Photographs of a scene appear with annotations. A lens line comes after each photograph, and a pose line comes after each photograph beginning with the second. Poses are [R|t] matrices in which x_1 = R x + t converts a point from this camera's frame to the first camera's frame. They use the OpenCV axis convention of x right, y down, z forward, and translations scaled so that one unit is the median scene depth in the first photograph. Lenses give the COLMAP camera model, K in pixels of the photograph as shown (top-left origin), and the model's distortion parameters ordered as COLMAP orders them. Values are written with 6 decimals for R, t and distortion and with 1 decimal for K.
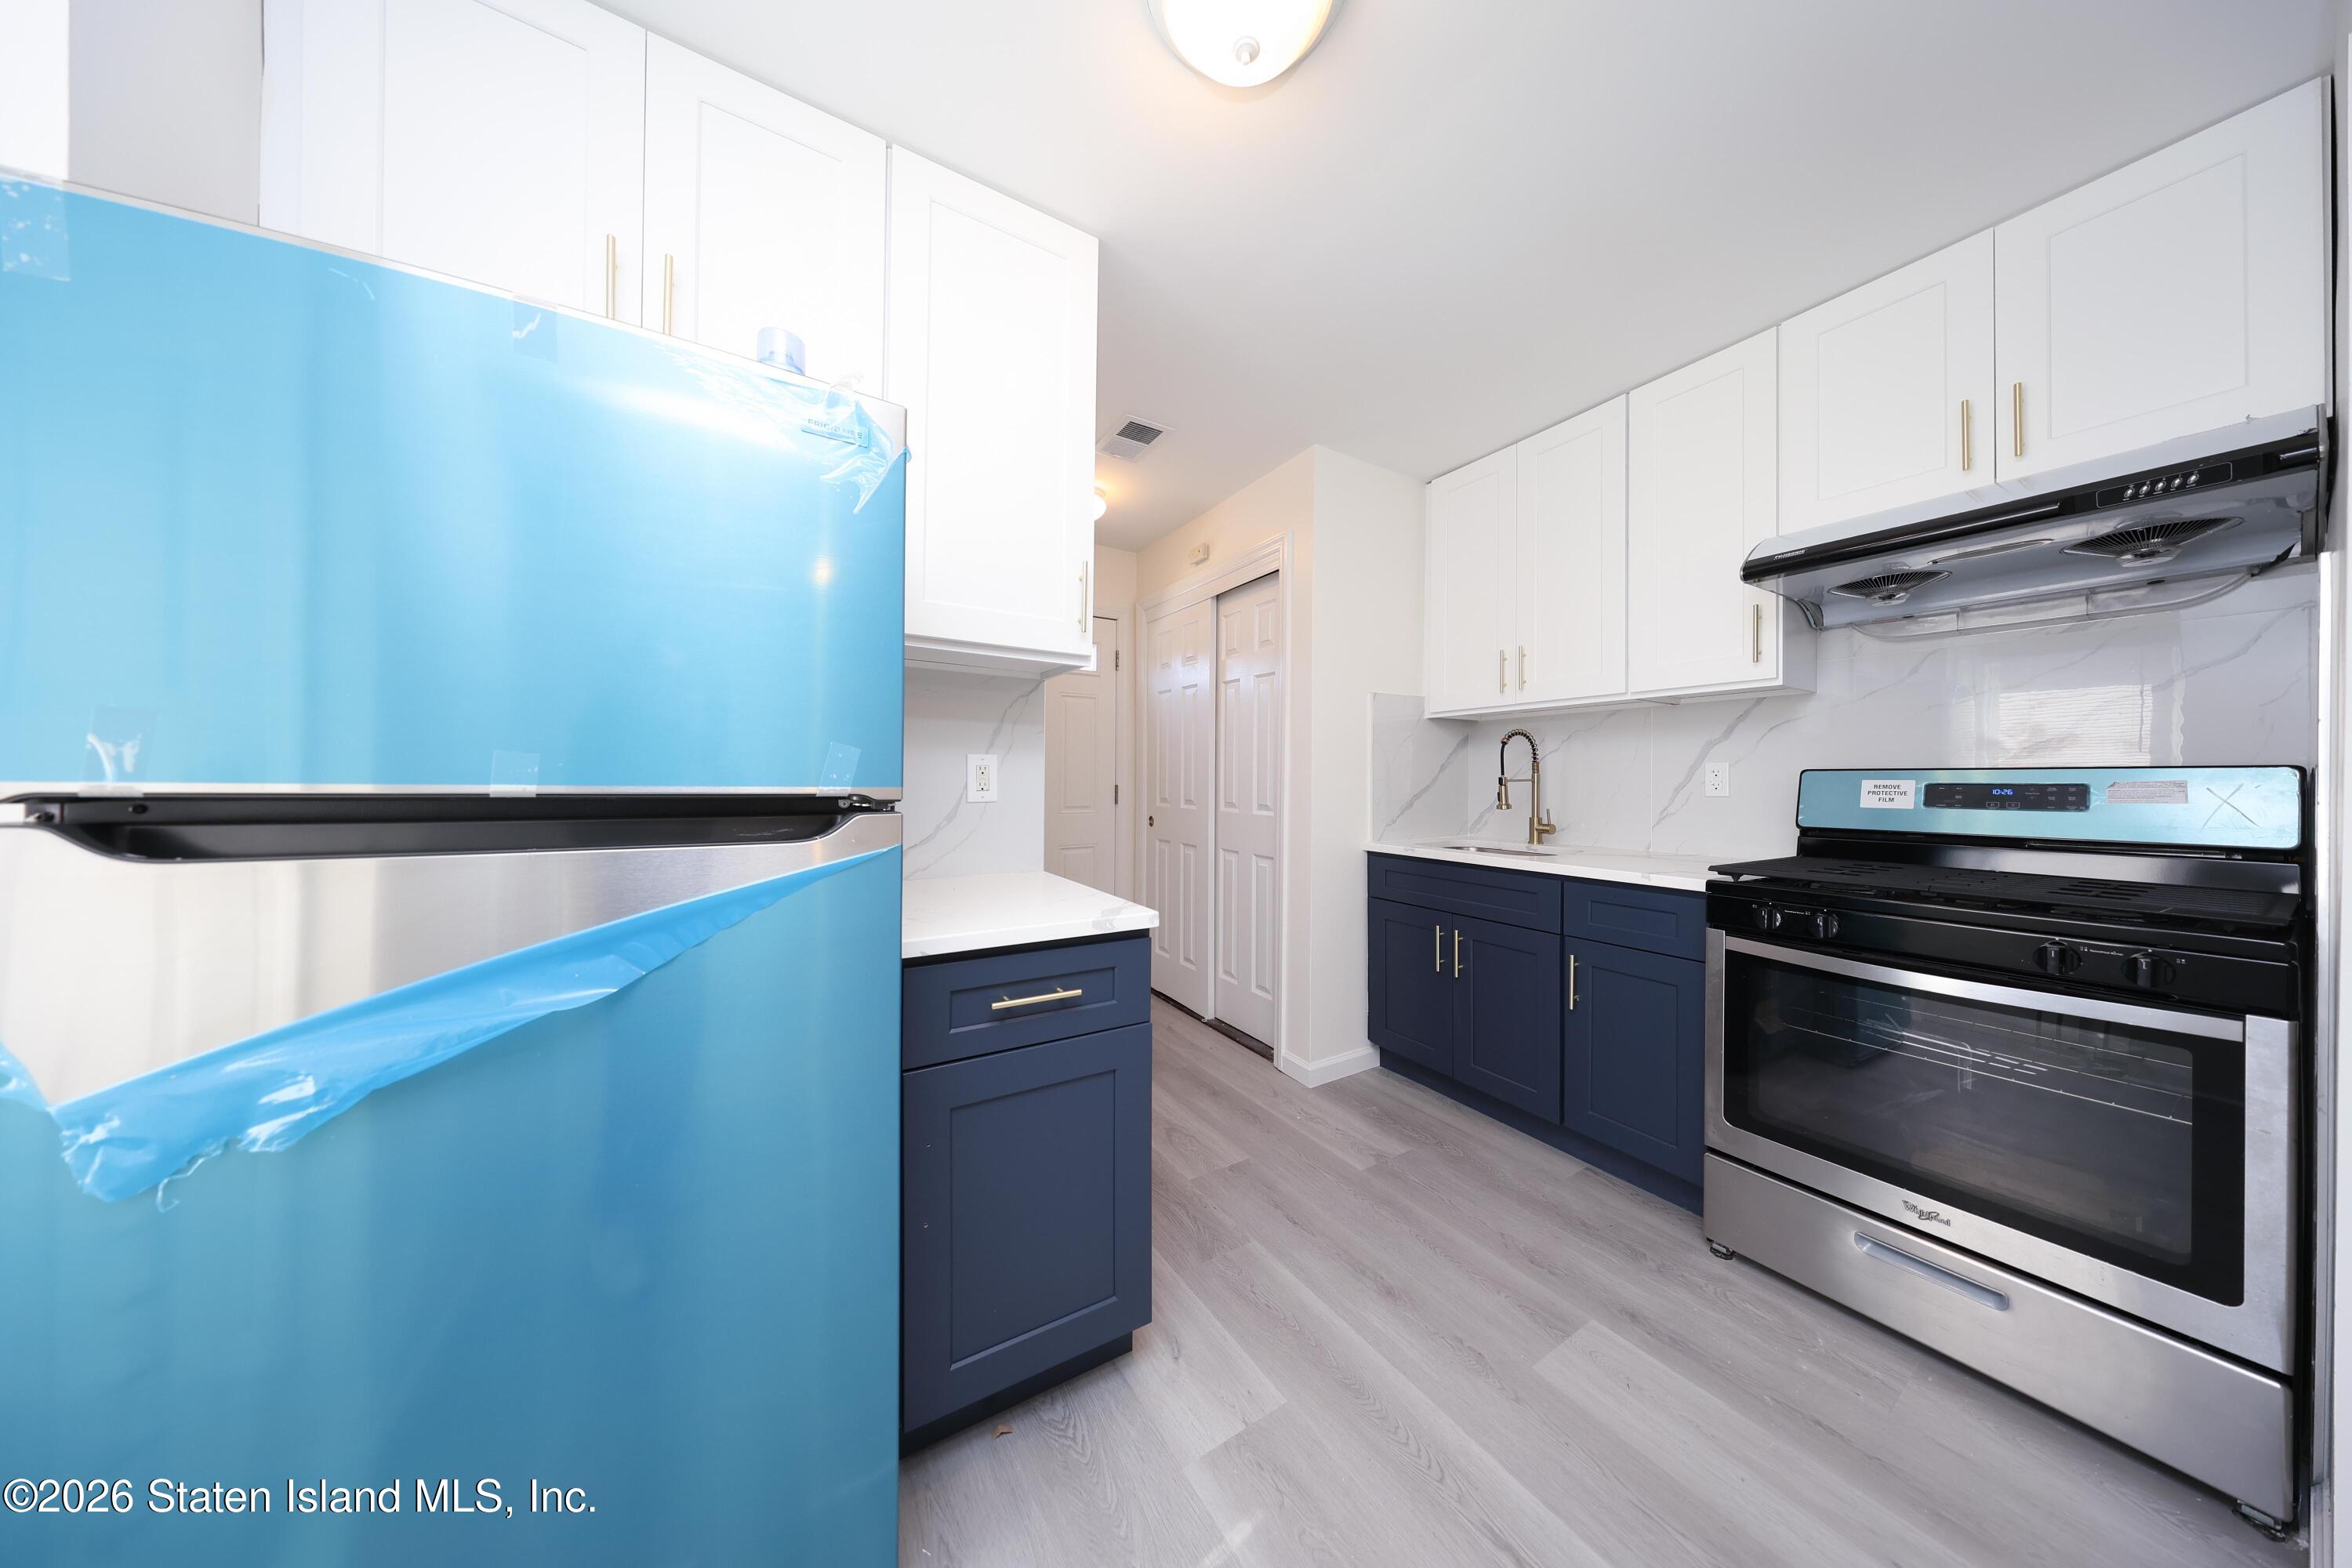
lens RADIAL K [[677.3, 0, 1176.0], [0, 677.3, 784.0], [0, 0, 1]] dist [-0.000068, -0.000035]
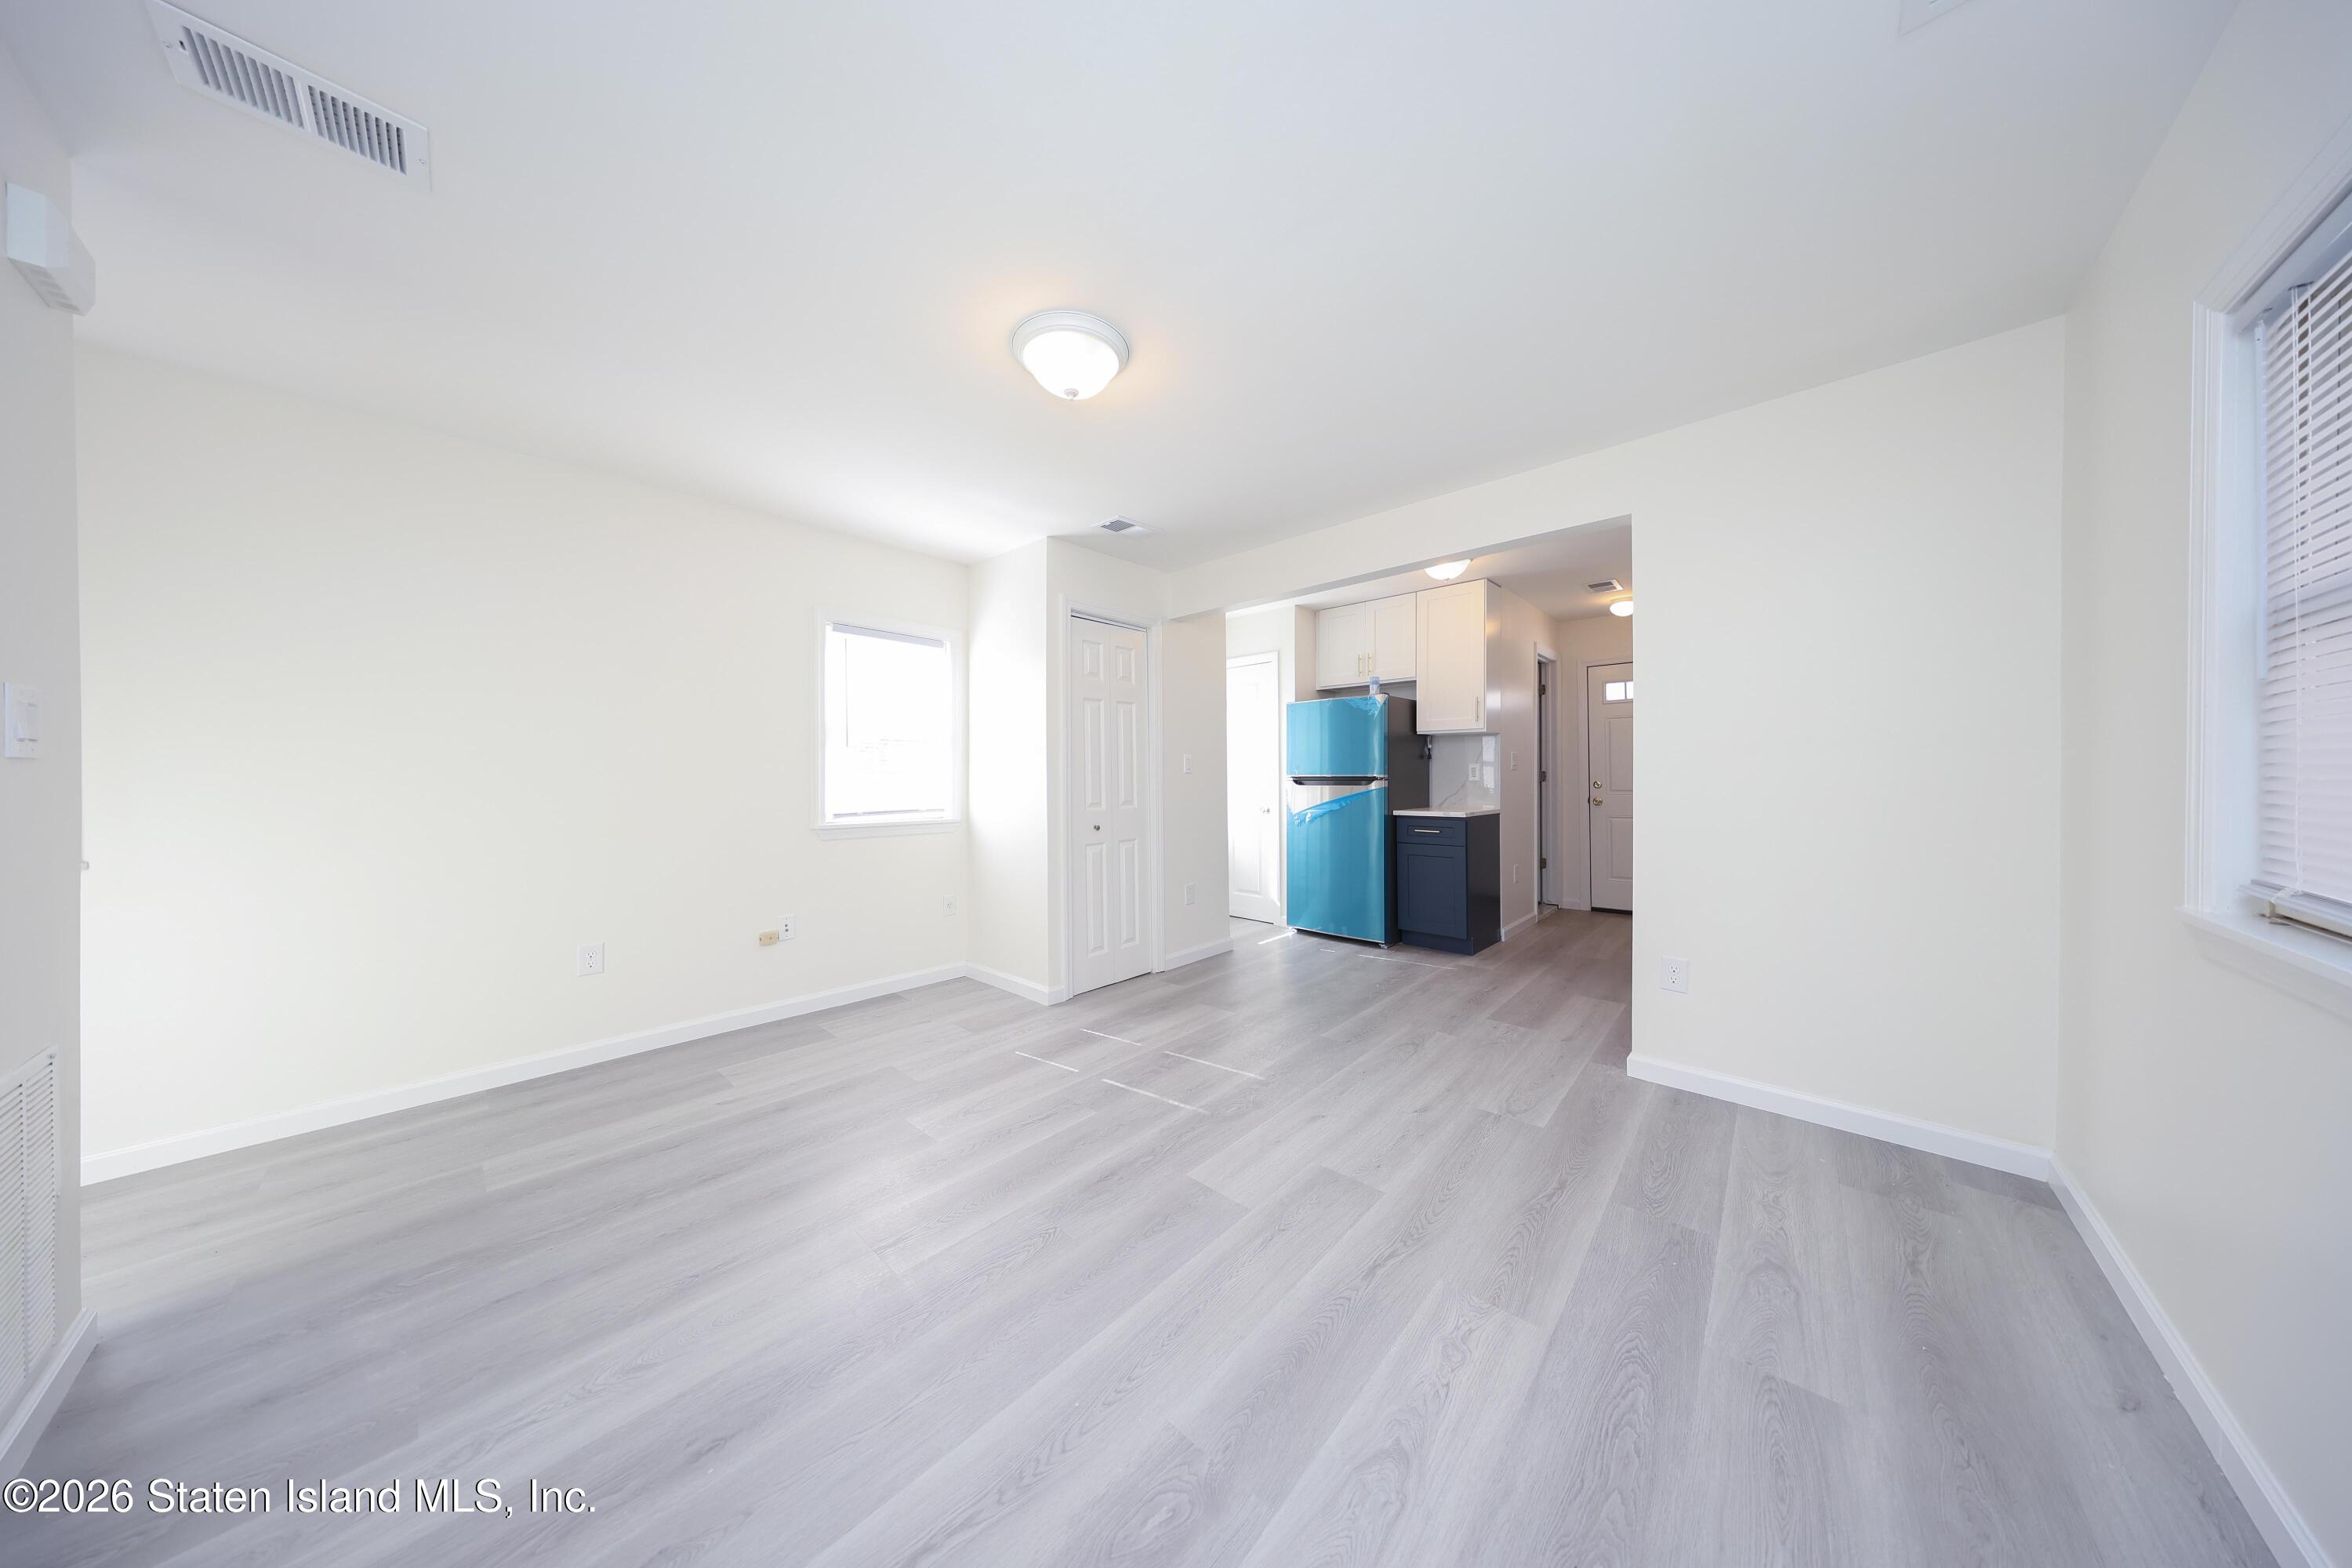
lens RADIAL K [[677.3, 0, 1176.0], [0, 677.3, 784.0], [0, 0, 1]] dist [-0.000068, -0.000035]
pose [[0.278147, 0.005791, -0.960521, 2.090233], [0.005320, 0.999957, 0.007570, 0.013982], [0.960524, -0.007215, 0.278104, -0.945756]]
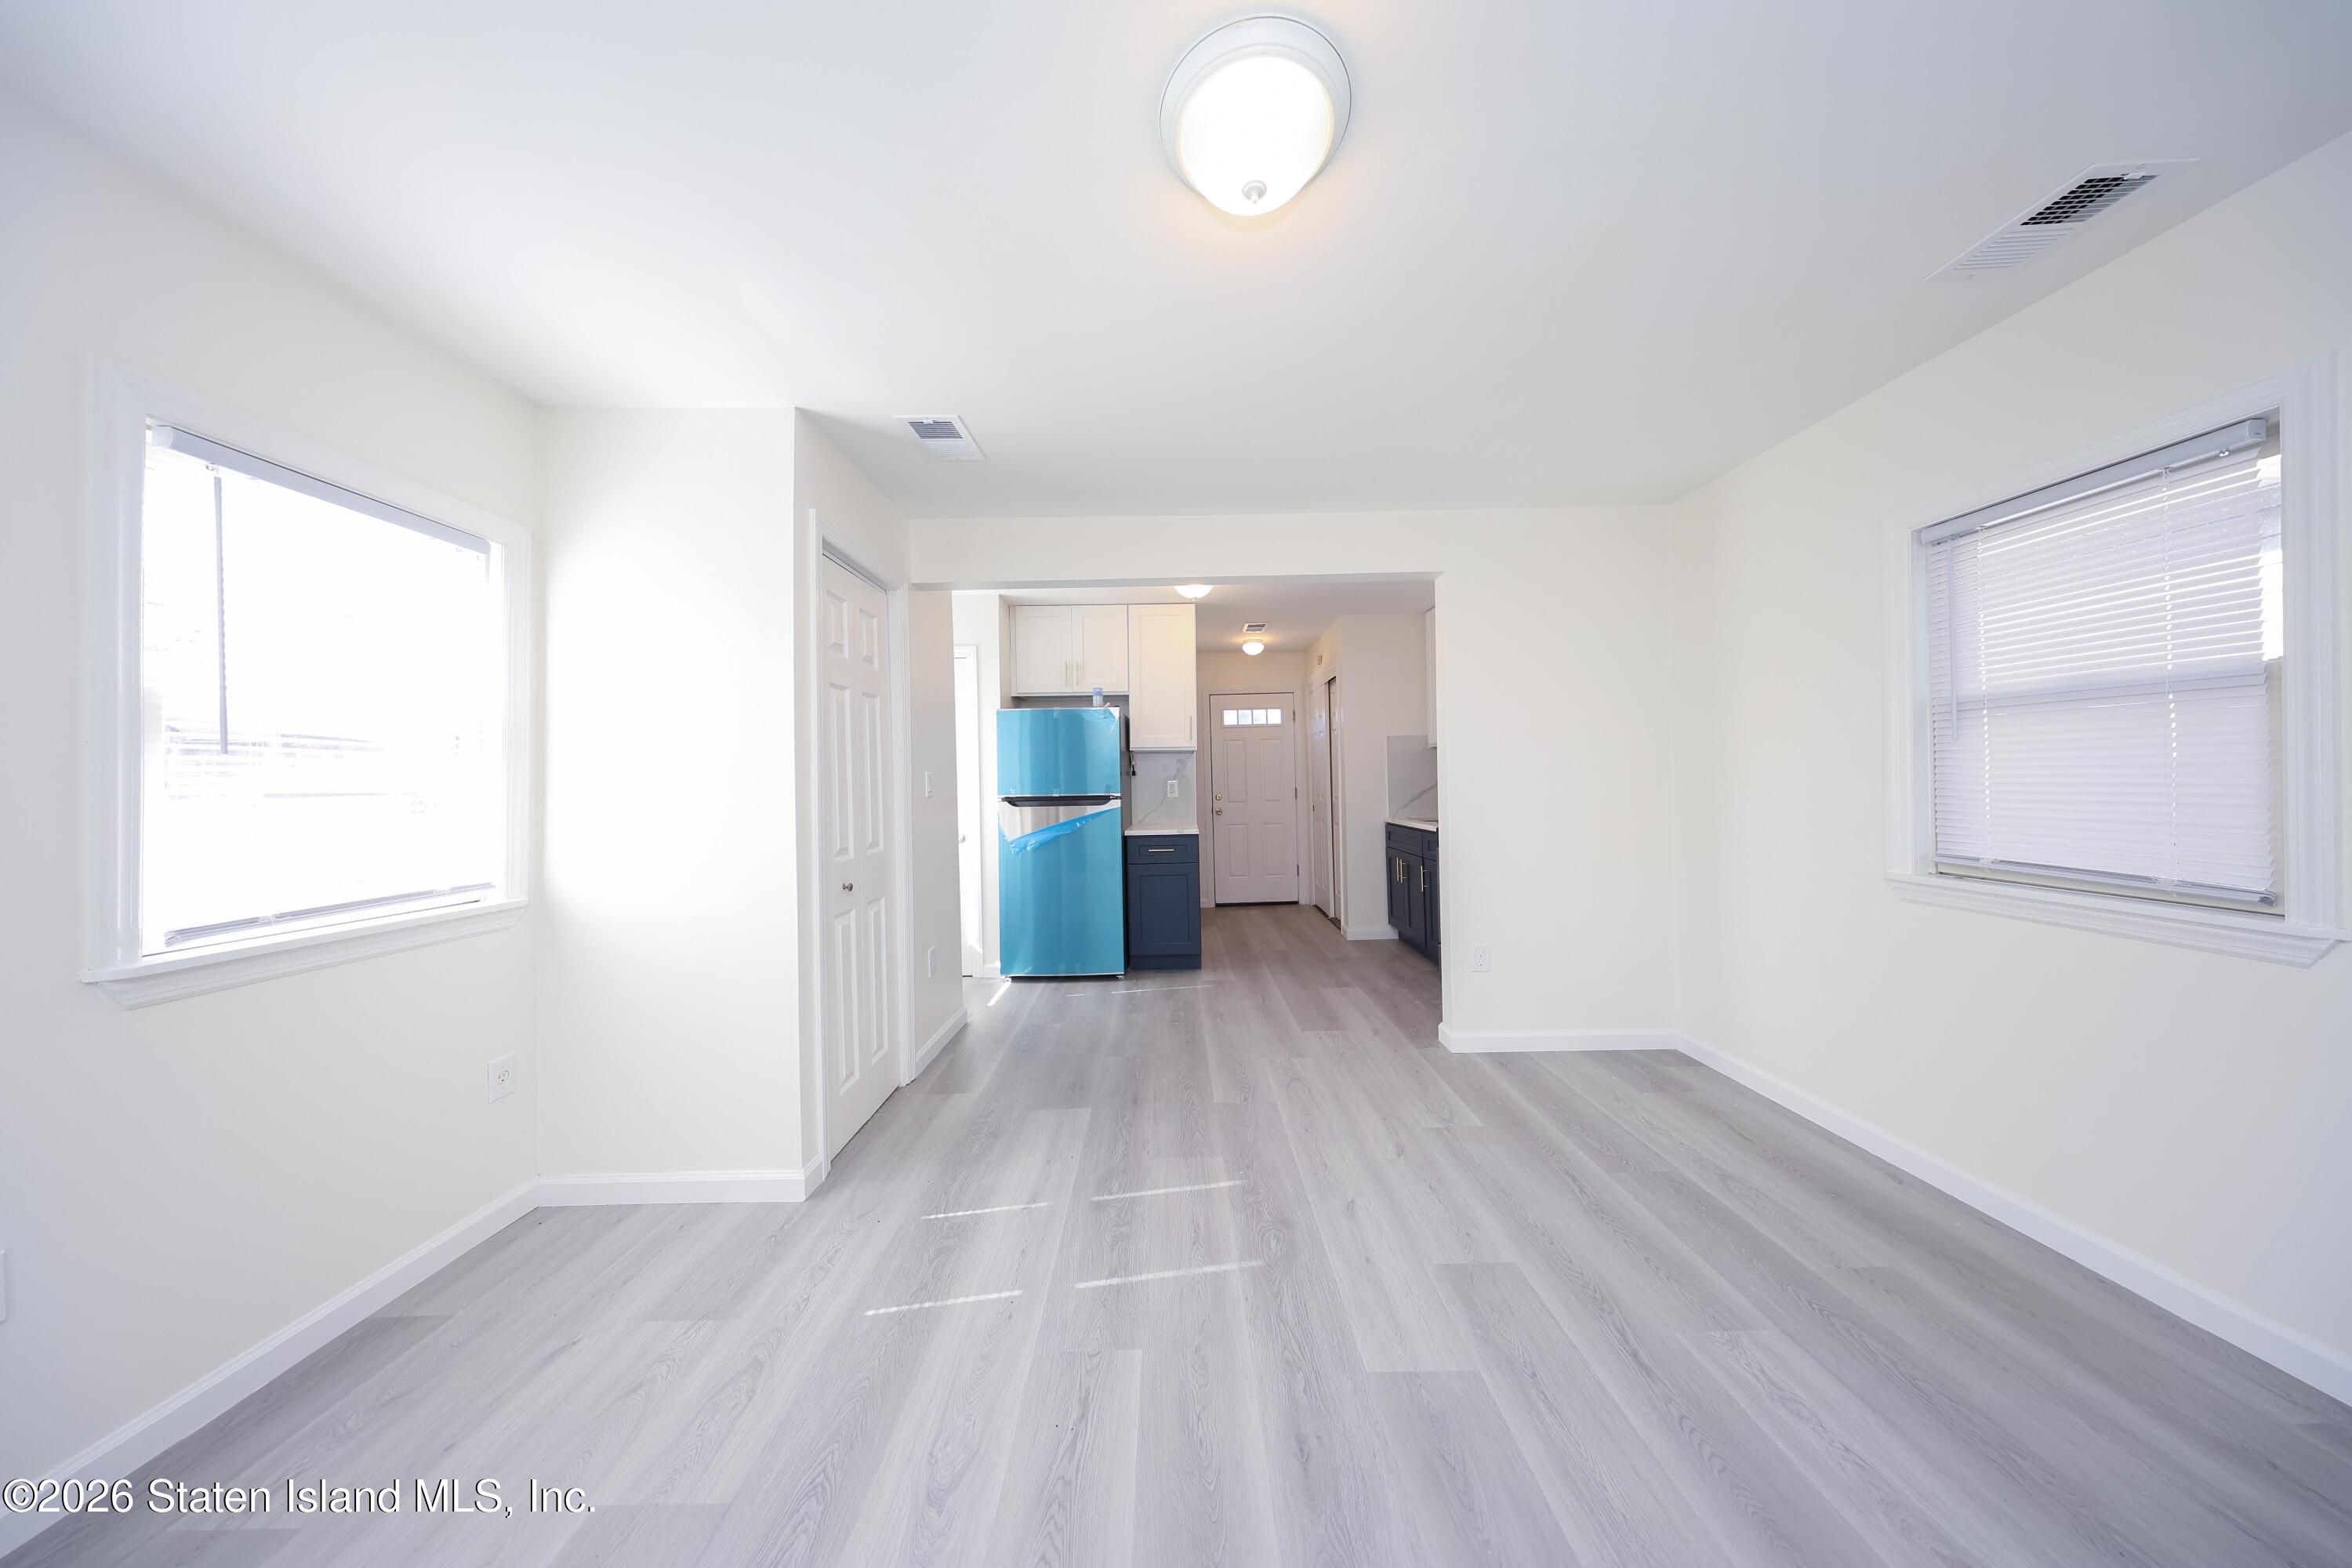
lens RADIAL K [[677.3, 0, 1176.0], [0, 677.3, 784.0], [0, 0, 1]] dist [-0.000068, -0.000035]
pose [[0.855193, -0.016088, -0.518059, 1.210202], [0.020069, 0.999796, 0.002080, -0.033395], [0.517921, -0.012176, 0.855342, -1.439366]]
